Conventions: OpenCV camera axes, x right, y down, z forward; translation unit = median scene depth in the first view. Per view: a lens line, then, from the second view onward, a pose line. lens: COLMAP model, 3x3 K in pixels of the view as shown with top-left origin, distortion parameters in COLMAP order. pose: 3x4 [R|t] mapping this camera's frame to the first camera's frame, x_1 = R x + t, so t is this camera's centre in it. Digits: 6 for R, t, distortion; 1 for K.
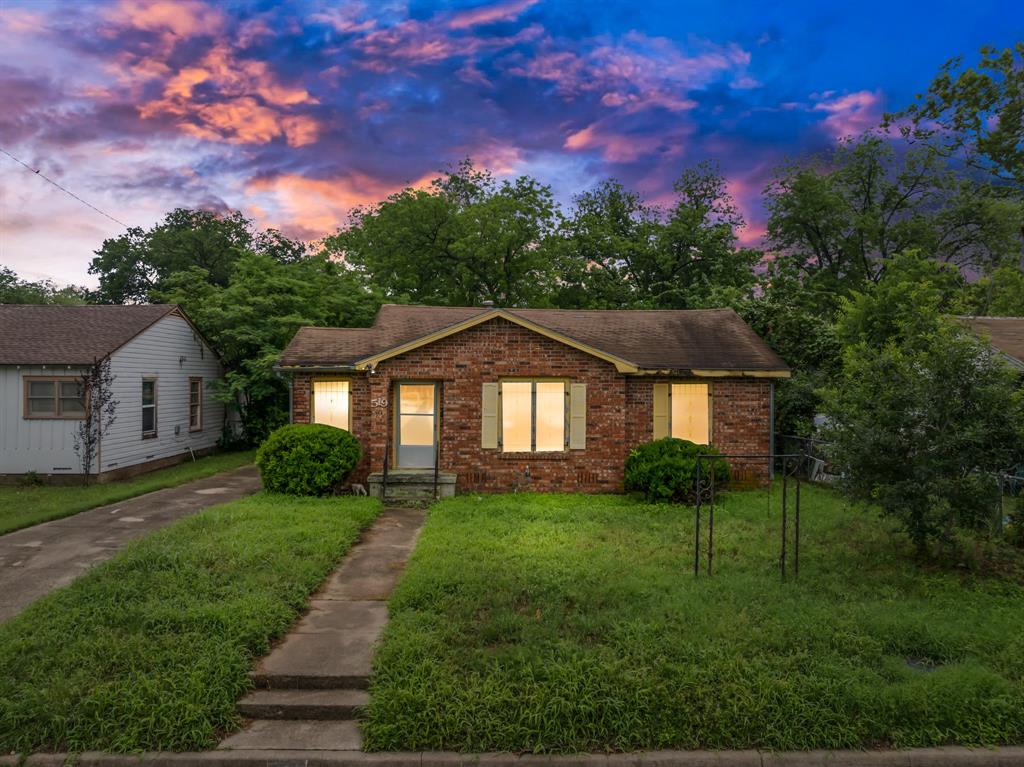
lens RADIAL K [[721.3, 0, 512.8], [0, 721.3, 385.0], [0, 0, 1]] dist [-0.031252, 0.001442]
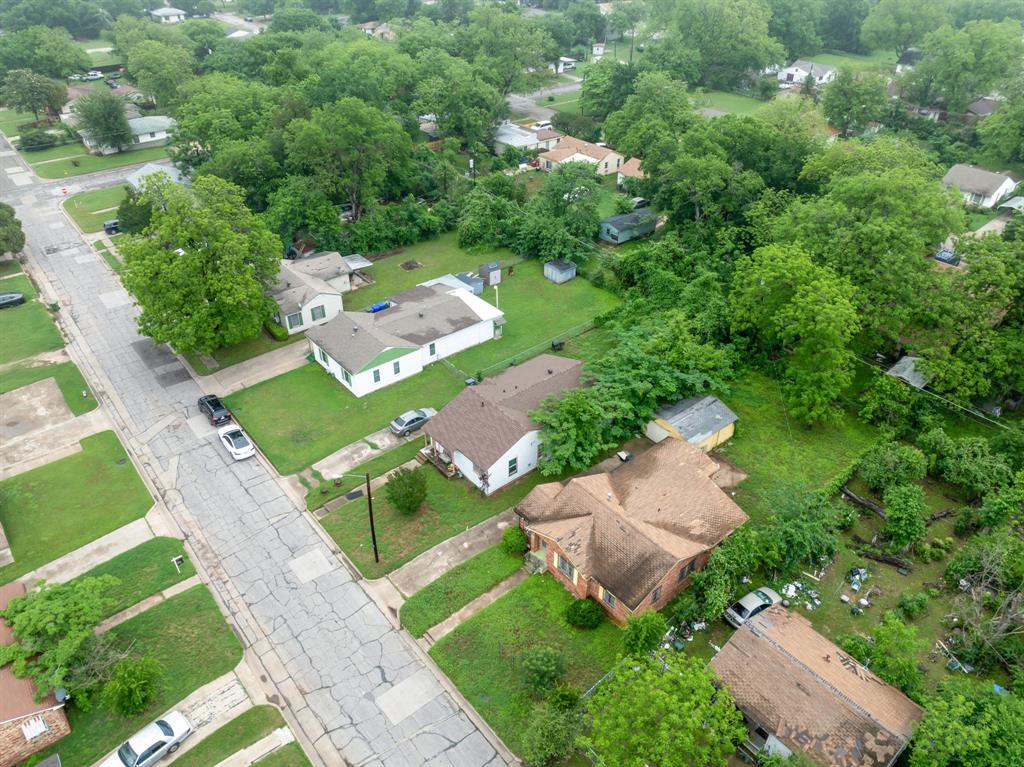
lens RADIAL K [[721.3, 0, 510.5], [0, 721.3, 382.3], [0, 0, 1]] dist [-0.031252, 0.001442]
pose [[0.617741, 0.439181, -0.652316, 1.544843], [0.005139, 0.827244, 0.561819, -2.343395], [0.786365, -0.350411, 0.508765, -0.470509]]
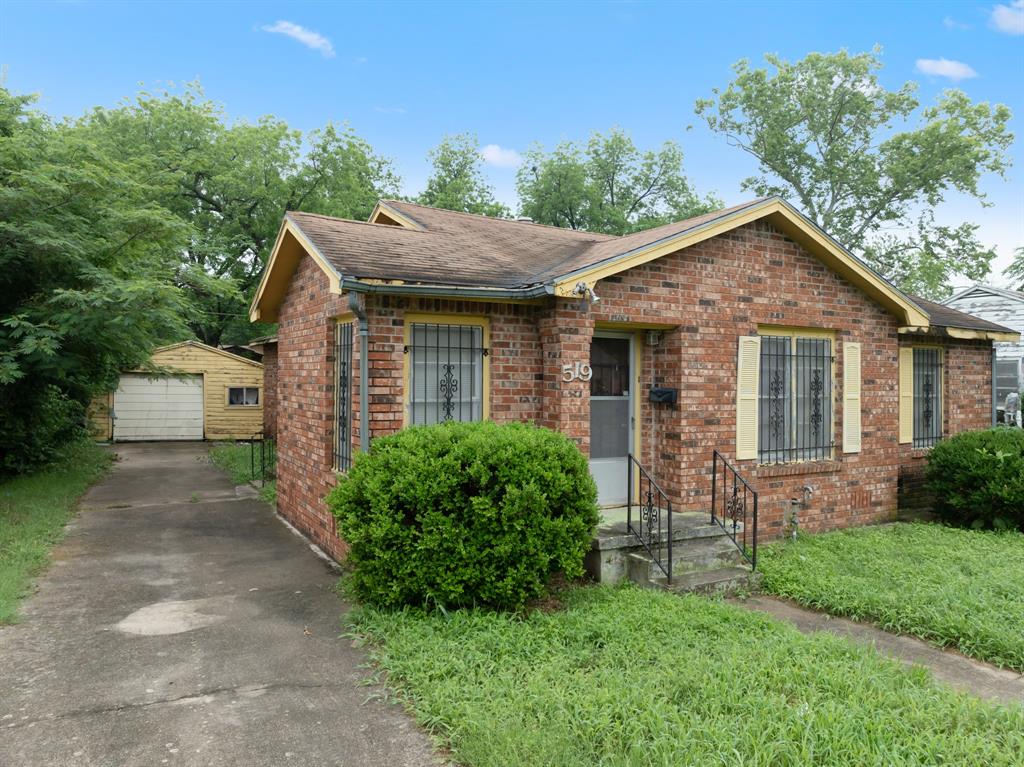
lens RADIAL K [[721.3, 0, 510.3], [0, 721.3, 382.0], [0, 0, 1]] dist [-0.031252, 0.001442]
pose [[0.883582, 0.000360, 0.468276, -0.437143], [-0.005192, 0.999946, 0.009028, 0.026838], [-0.468247, -0.010408, 0.883536, 0.610357]]
